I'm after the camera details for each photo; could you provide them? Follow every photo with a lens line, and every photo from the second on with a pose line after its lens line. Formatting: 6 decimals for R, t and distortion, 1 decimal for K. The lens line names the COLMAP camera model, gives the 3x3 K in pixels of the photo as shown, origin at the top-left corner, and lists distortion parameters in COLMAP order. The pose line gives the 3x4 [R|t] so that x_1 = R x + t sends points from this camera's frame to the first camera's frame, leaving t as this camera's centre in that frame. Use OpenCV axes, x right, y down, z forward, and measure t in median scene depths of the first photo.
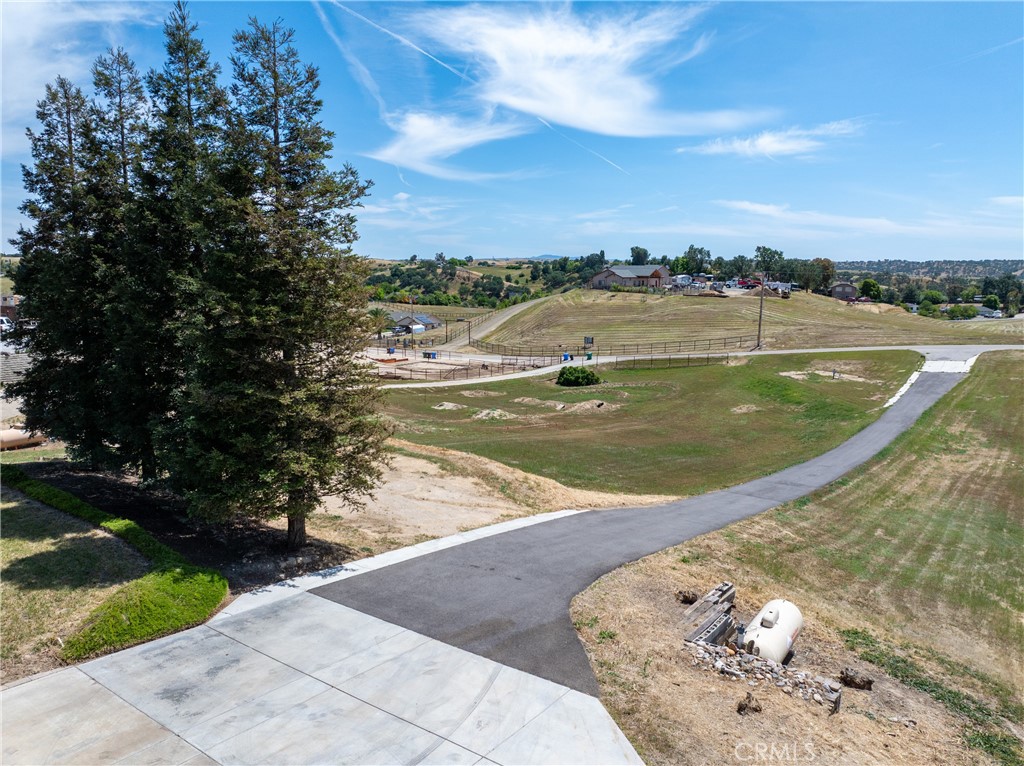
lens RADIAL K [[720.3, 0, 514.5], [0, 720.3, 392.4], [0, 0, 1]] dist [-0.039188, 0.005403]
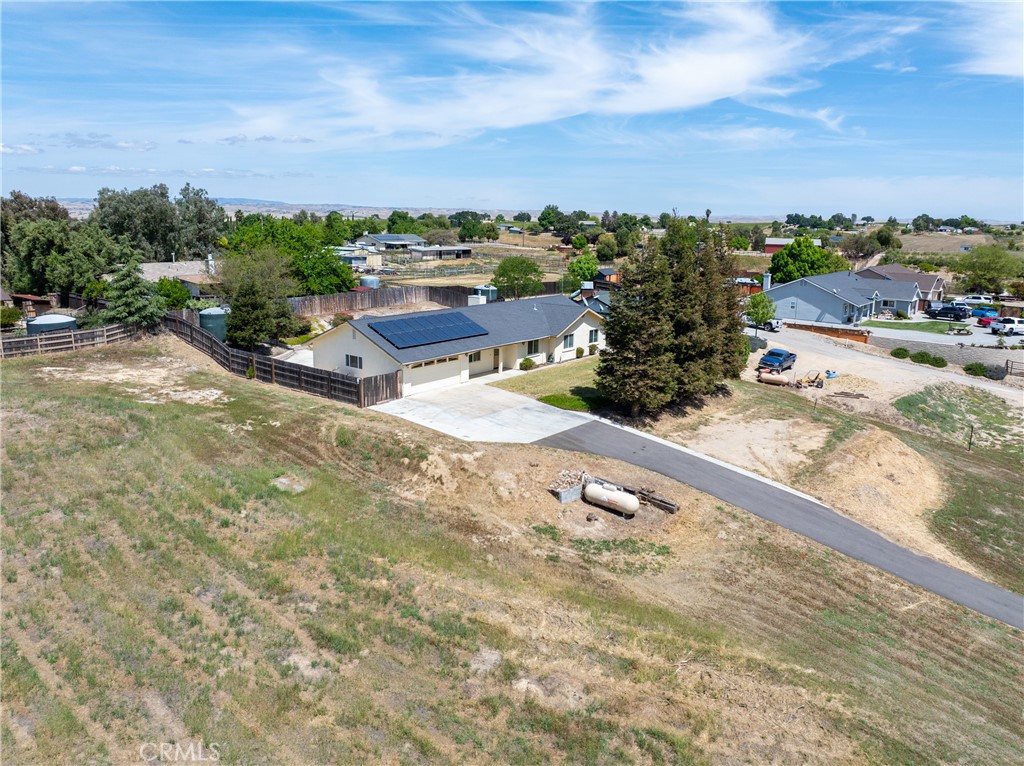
lens RADIAL K [[720.3, 0, 521.6], [0, 720.3, 368.0], [0, 0, 1]] dist [-0.039188, 0.005403]
pose [[-0.065310, 0.193257, -0.978972, 0.493696], [-0.187075, 0.961300, 0.202249, -0.090725], [0.980172, 0.196350, -0.026629, 0.136014]]
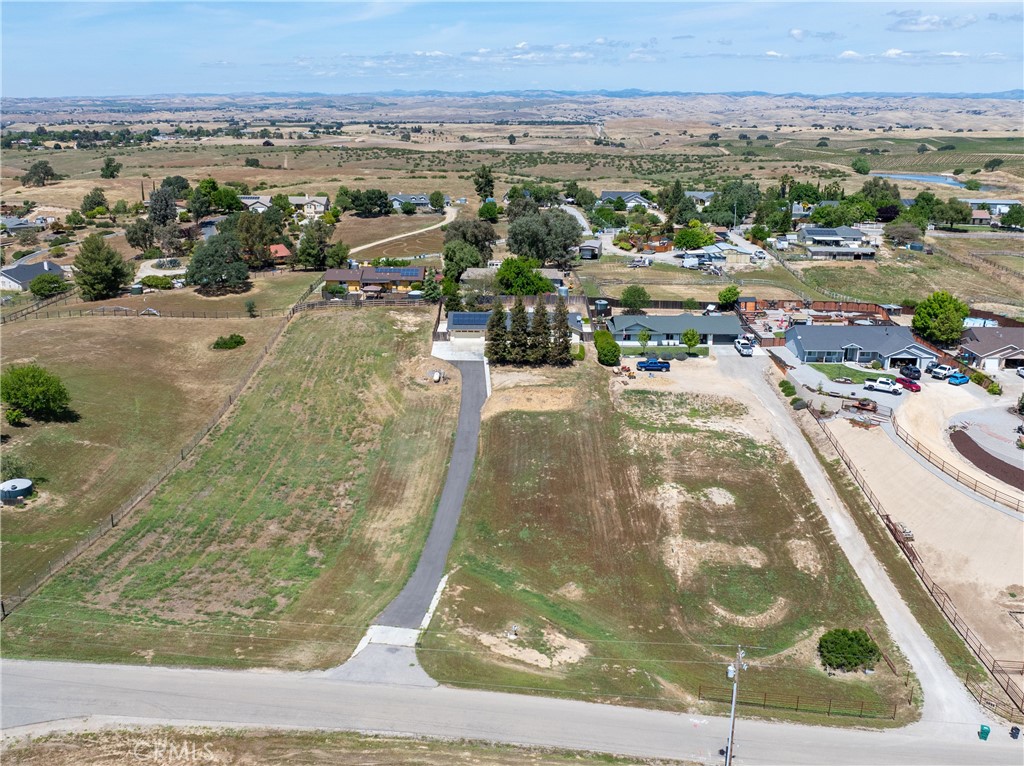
lens RADIAL K [[960.0, 0, 517.7], [0, 960.0, 379.6], [0, 0, 1]] dist [-0.044820, 0.000000]
pose [[-0.816555, 0.141991, -0.559532, 1.060369], [-0.116769, 0.908613, 0.400983, -0.757477], [0.565334, 0.392760, -0.725353, 1.757992]]
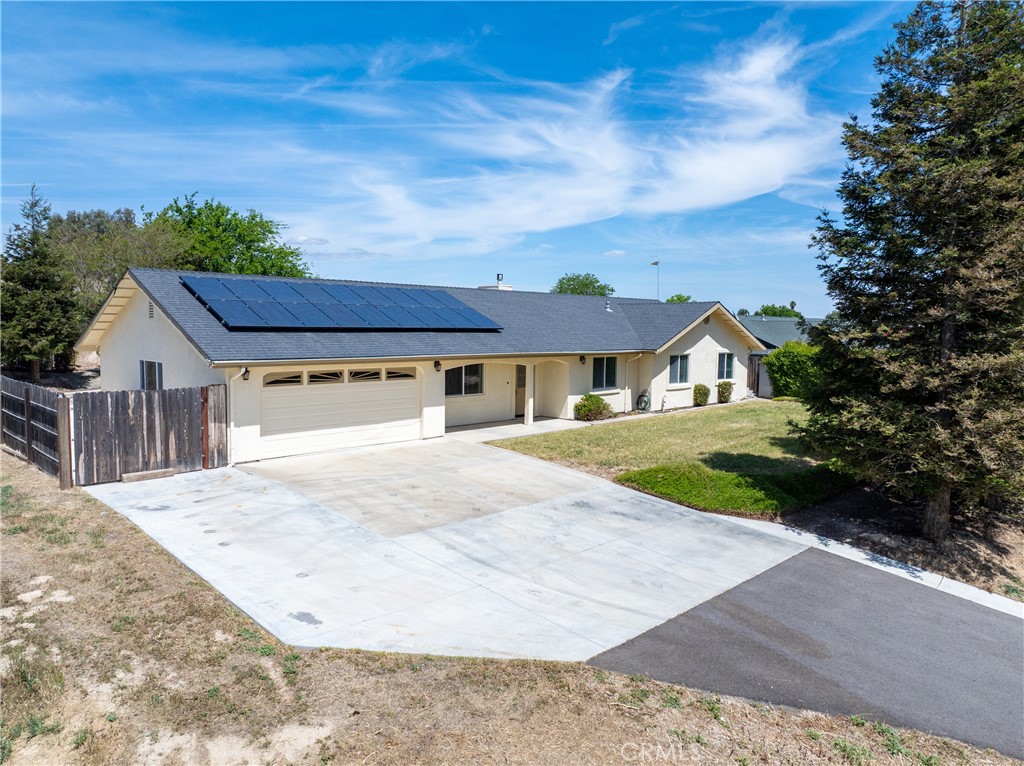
lens RADIAL K [[720.3, 0, 522.2], [0, 720.3, 335.0], [0, 0, 1]] dist [-0.039188, 0.005403]
pose [[-0.163683, 0.002800, -0.986509, 0.122667], [-0.181143, 0.982908, 0.032845, 0.009303], [0.969740, 0.184075, -0.160378, 0.137163]]
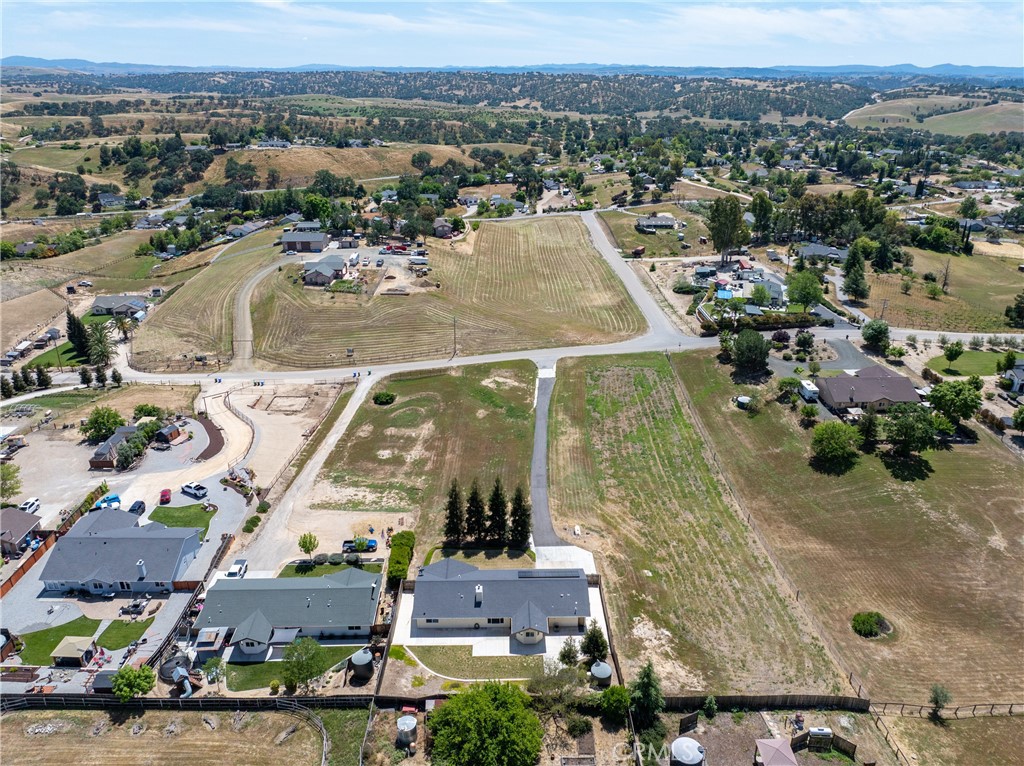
lens RADIAL K [[720.3, 0, 511.8], [0, 720.3, 374.4], [0, 0, 1]] dist [-0.039188, 0.005403]
pose [[0.818895, -0.231895, 0.525011, -0.799887], [0.104737, 0.959761, 0.260557, -0.693453], [-0.564306, -0.158380, 0.810231, -0.951199]]
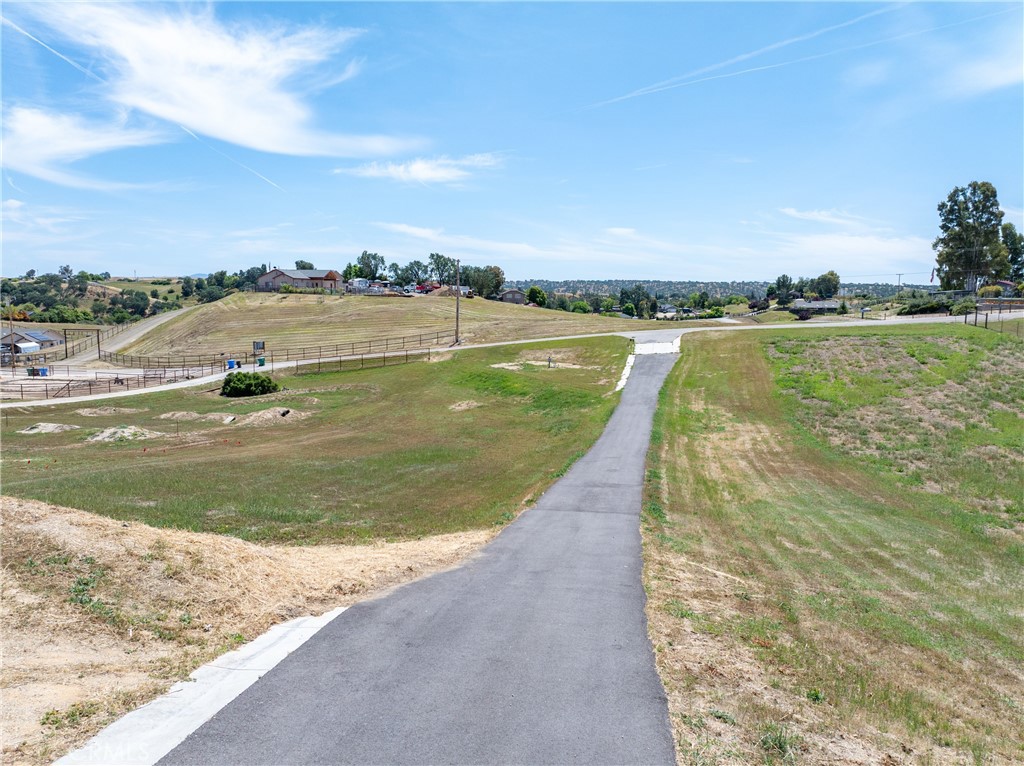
lens RADIAL K [[720.3, 0, 515.8], [0, 720.3, 395.2], [0, 0, 1]] dist [-0.039188, 0.005403]
pose [[0.898209, -0.061109, 0.435299, 0.009146], [0.071436, 0.997418, -0.007381, 0.020605], [-0.433724, 0.037726, 0.900256, 0.208338]]
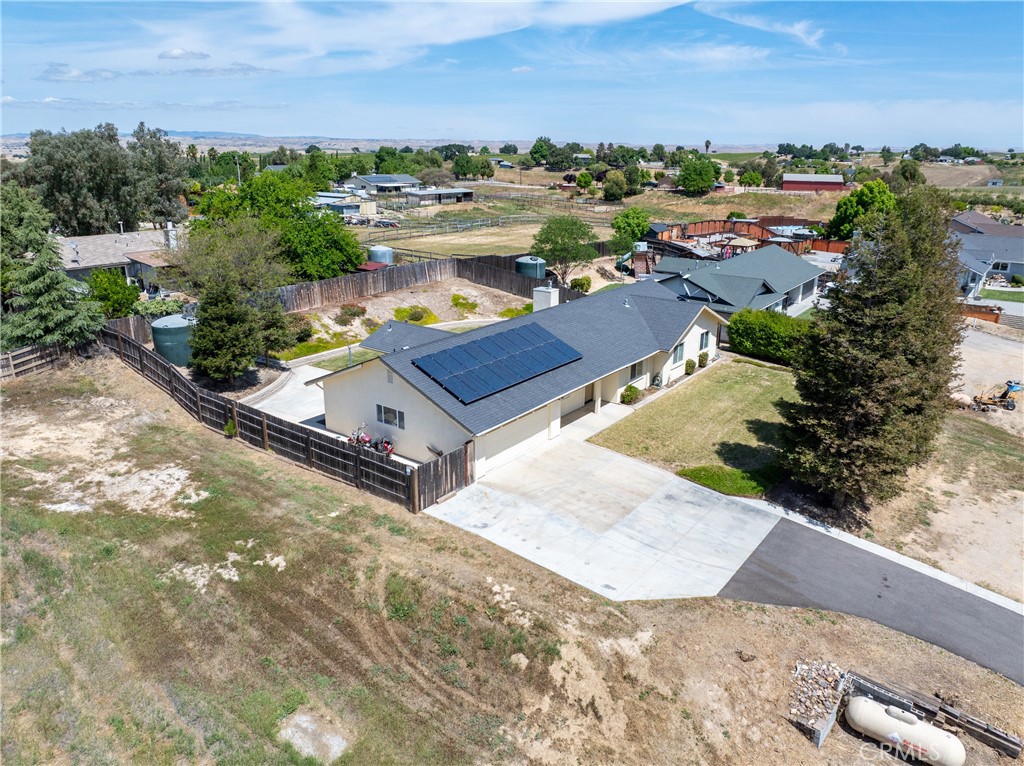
lens RADIAL K [[720.3, 0, 521.1], [0, 720.3, 357.6], [0, 0, 1]] dist [-0.039188, 0.005403]
pose [[-0.040473, 0.269616, -0.962117, 0.272740], [-0.179786, 0.945225, 0.272445, -0.097284], [0.982873, 0.184002, 0.010217, 0.039461]]
